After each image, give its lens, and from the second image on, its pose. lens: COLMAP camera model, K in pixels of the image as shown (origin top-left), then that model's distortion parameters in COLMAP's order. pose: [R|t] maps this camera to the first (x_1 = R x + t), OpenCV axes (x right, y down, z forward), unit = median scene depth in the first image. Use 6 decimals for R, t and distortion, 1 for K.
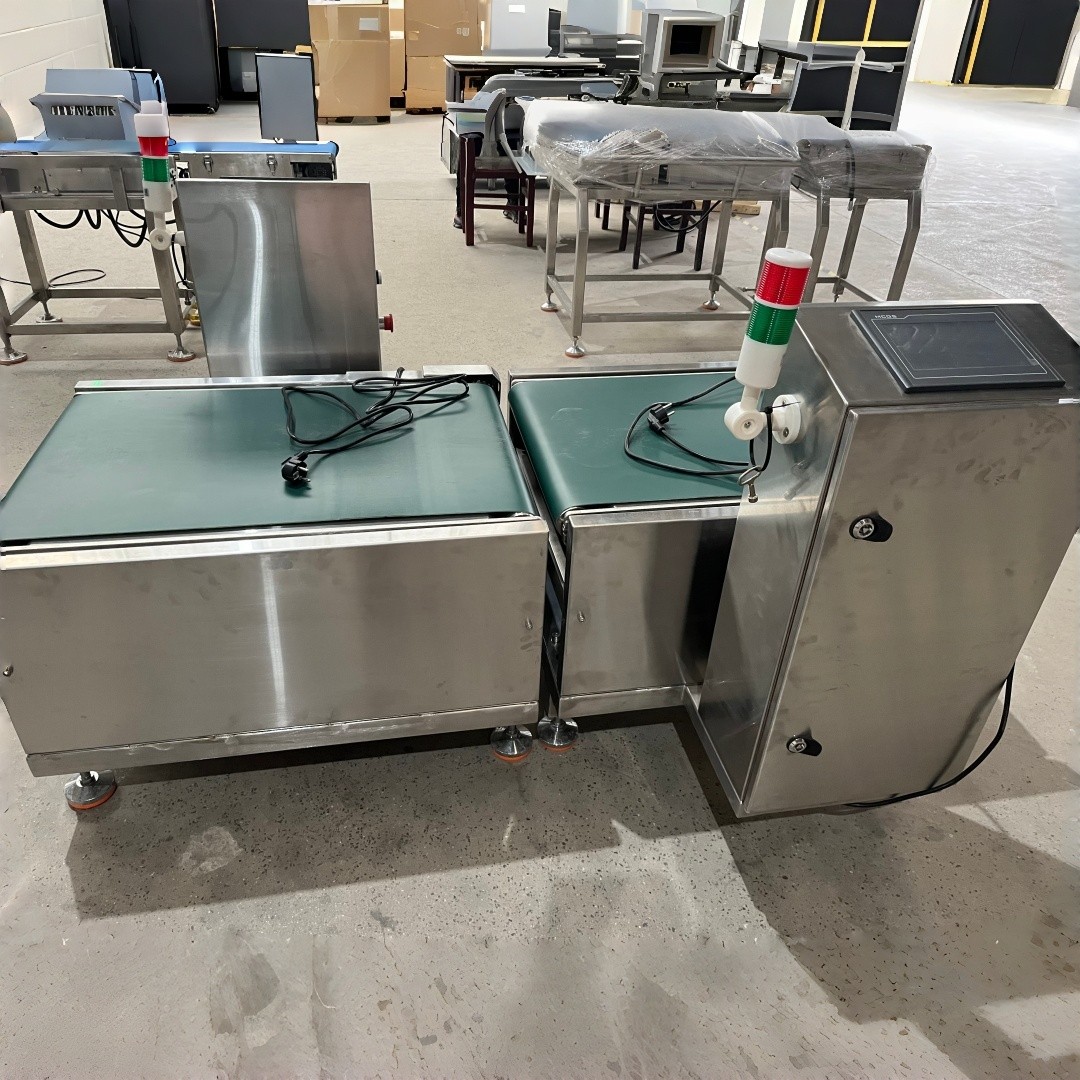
lens RADIAL K [[827.2, 0, 540.0], [0, 827.2, 540.0], [0, 0, 1]] dist [0.067659, -0.105290]
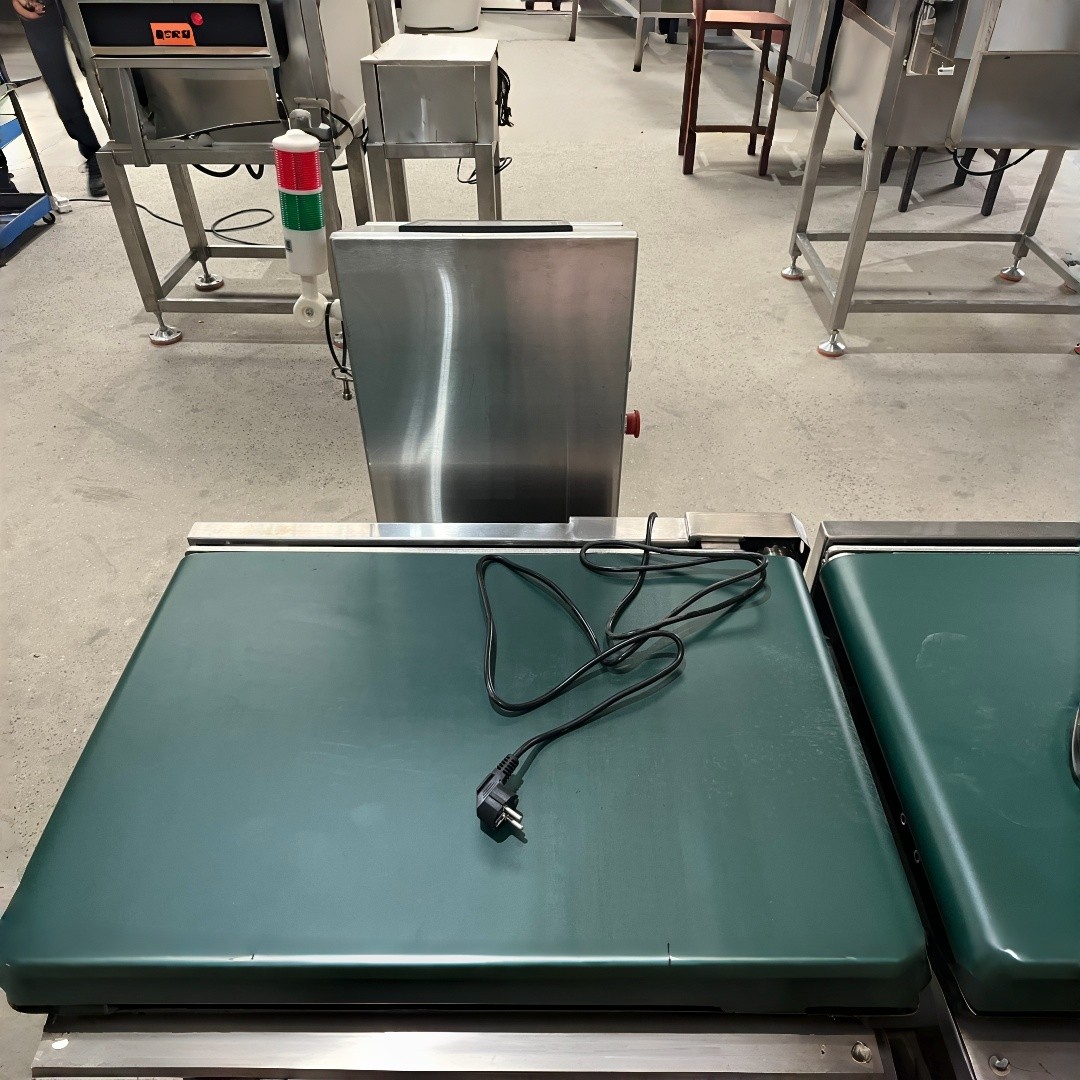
lens RADIAL K [[807.5, 0, 540.0], [0, 807.5, 540.0], [0, 0, 1]] dist [0.047570, -0.073361]
pose [[0.981099, 0.089095, -0.171778, -0.077841], [-0.063016, 0.986415, 0.151705, -0.151327], [0.182960, -0.138012, 0.973385, 0.200091]]
